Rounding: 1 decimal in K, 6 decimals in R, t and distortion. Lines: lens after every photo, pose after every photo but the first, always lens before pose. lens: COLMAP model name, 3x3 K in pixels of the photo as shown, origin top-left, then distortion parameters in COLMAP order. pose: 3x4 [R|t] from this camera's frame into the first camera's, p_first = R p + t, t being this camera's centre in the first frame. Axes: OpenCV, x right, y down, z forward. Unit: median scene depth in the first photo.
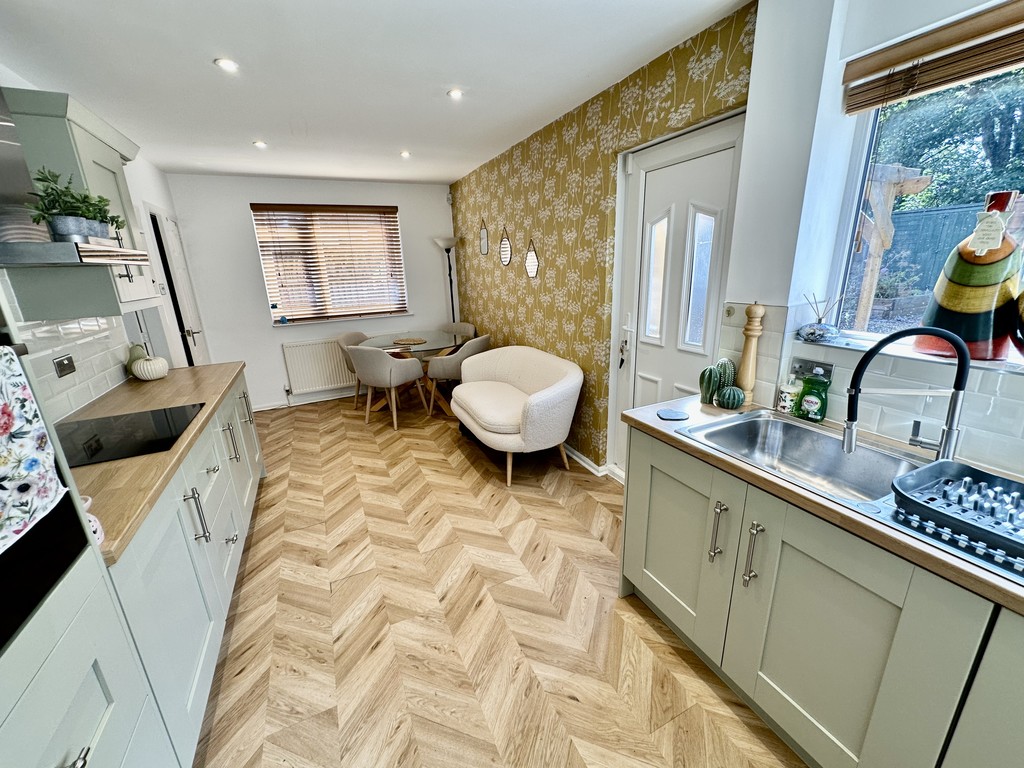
lens RADIAL K [[408.4, 0, 509.9], [0, 408.4, 381.8], [0, 0, 1]] dist [-0.003587, 0.000527]
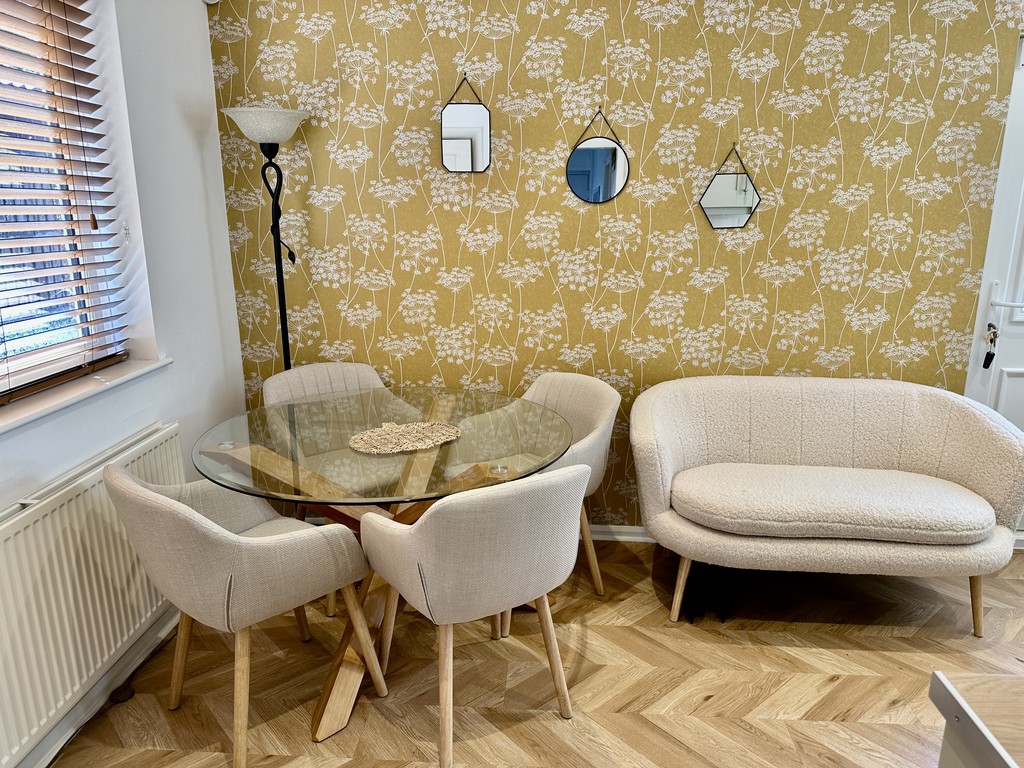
lens RADIAL K [[717.3, 0, 518.9], [0, 717.3, 393.1], [0, 0, 1]] dist [0.064330, -0.080193]
pose [[0.479555, -0.185628, 0.857653, -0.887927], [0.225753, 0.970570, 0.083839, -0.213533], [-0.847976, 0.153412, 0.507348, 0.879935]]
